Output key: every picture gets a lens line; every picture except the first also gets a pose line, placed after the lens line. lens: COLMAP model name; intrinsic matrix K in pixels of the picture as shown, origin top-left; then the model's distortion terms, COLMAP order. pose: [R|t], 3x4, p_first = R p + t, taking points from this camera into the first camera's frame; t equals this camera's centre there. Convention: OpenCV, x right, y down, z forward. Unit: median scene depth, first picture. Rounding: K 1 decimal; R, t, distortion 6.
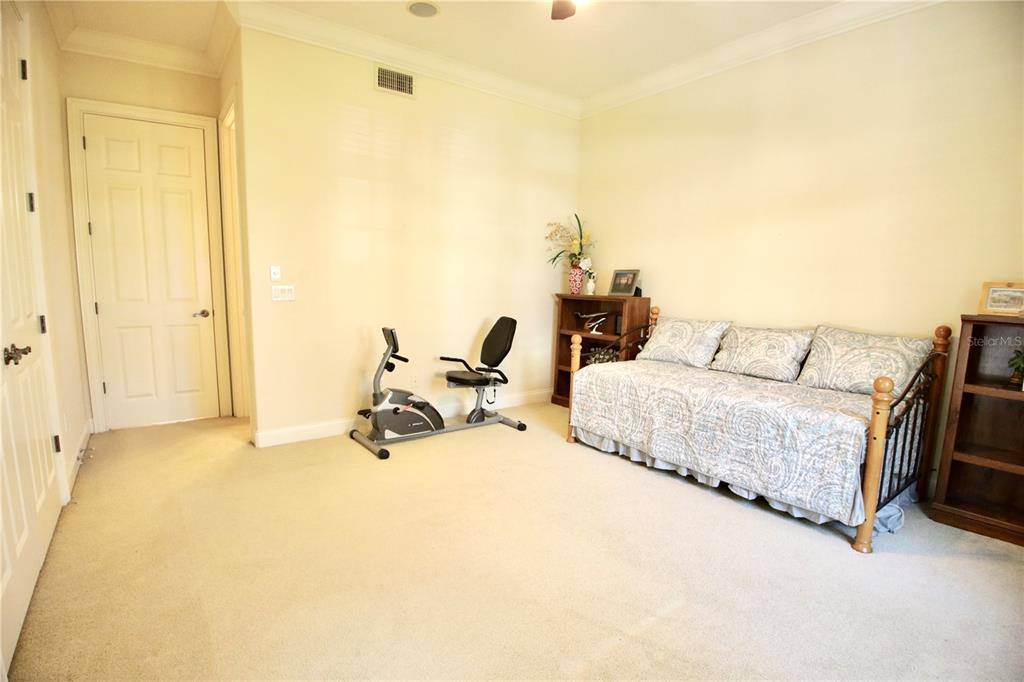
lens RADIAL K [[510.6, 0, 513.6], [0, 510.6, 357.7], [0, 0, 1]] dist [-0.058828, 0.000321]
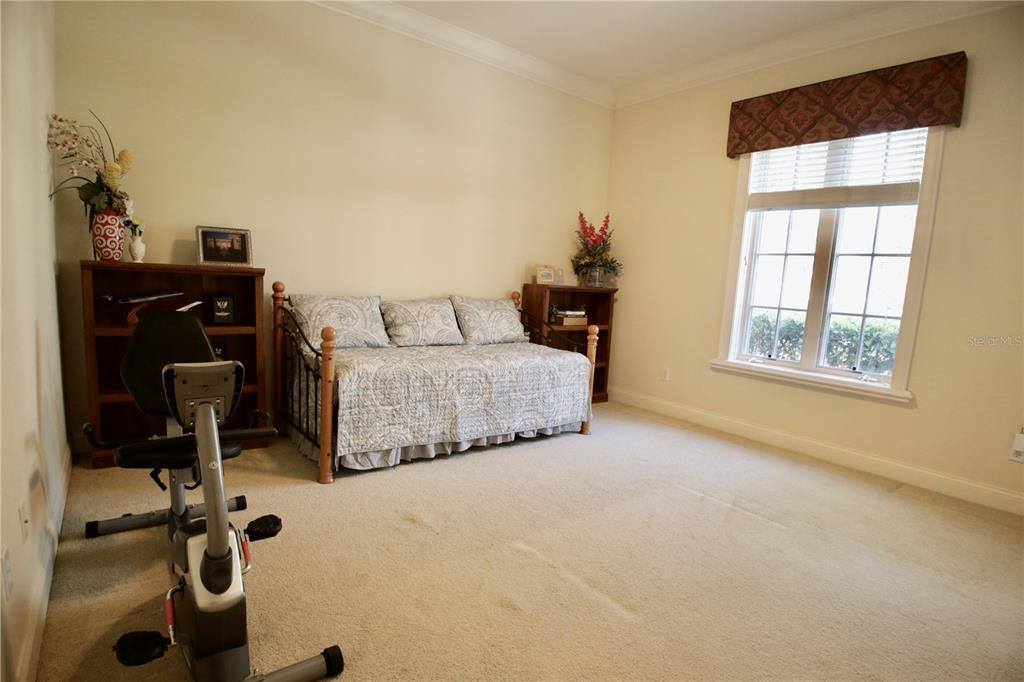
lens RADIAL K [[510.6, 0, 513.6], [0, 510.6, 357.7], [0, 0, 1]] dist [-0.058828, 0.000321]
pose [[-0.014125, -0.165304, 0.986141, -0.637821], [0.087067, 0.982290, 0.165906, -0.109138], [-0.996102, 0.088204, 0.000518, 0.864900]]
